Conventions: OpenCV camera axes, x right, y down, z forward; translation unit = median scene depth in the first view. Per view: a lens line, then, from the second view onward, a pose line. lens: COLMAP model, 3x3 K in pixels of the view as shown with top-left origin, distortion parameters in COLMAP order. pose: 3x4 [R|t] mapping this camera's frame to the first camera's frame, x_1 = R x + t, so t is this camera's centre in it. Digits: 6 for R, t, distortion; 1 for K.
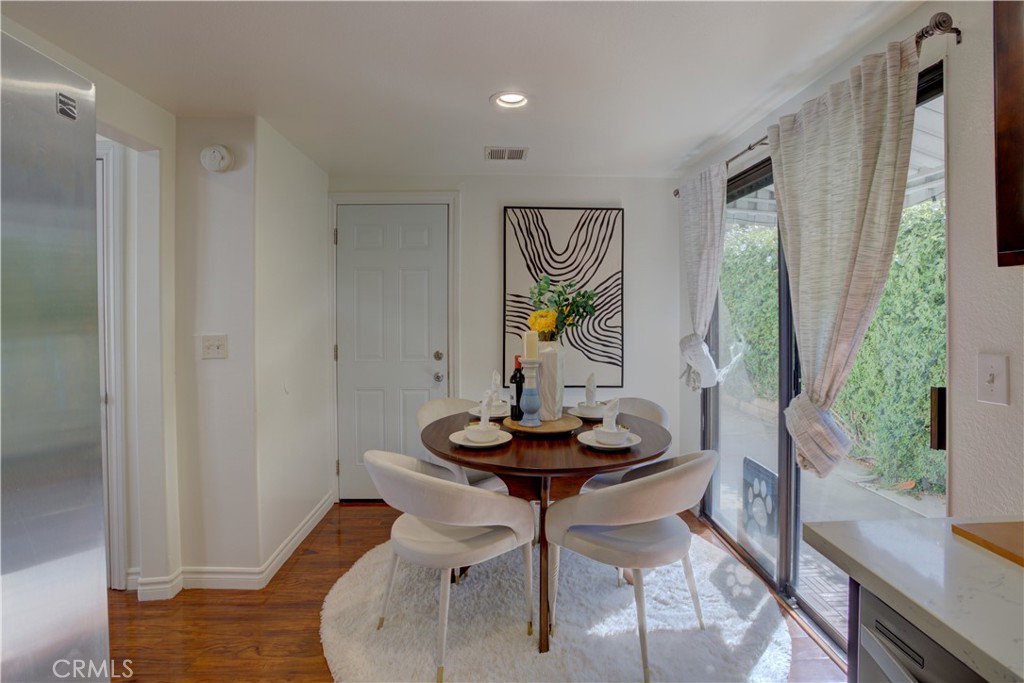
lens RADIAL K [[511.8, 0, 543.2], [0, 511.8, 305.8], [0, 0, 1]] dist [-0.036769, 0.002338]
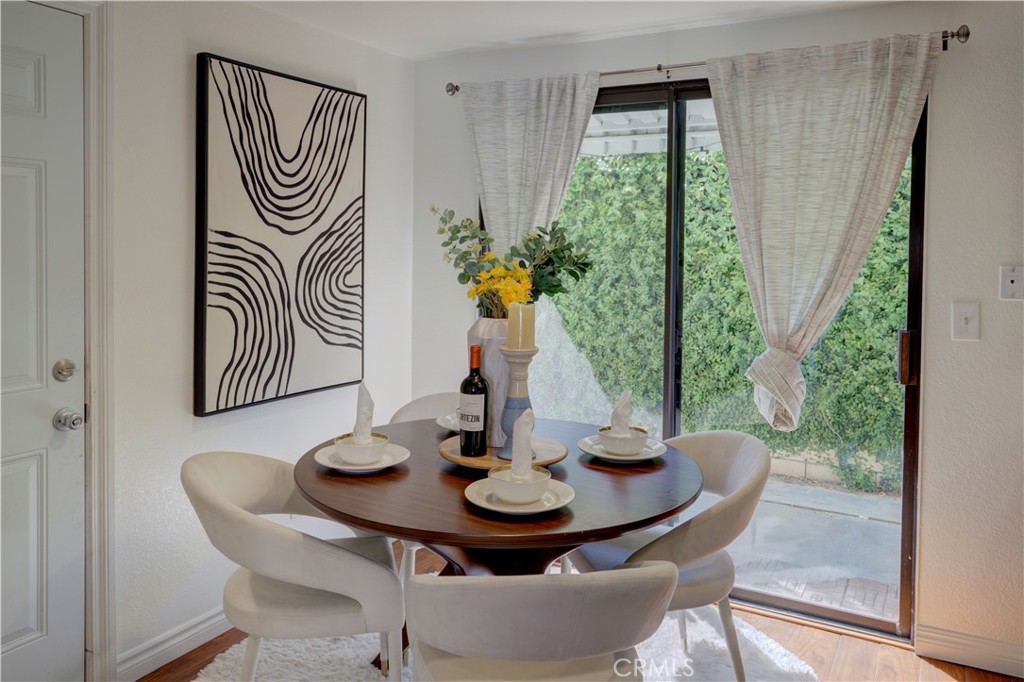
lens RADIAL K [[774.3, 0, 487.3], [0, 774.3, 266.5], [0, 0, 1]] dist [-0.009624, 0.004793]
pose [[0.551287, -0.021265, 0.834045, -0.552638], [-0.015724, 0.999233, 0.035871, -0.018692], [-0.834167, -0.032890, 0.550530, 0.351900]]
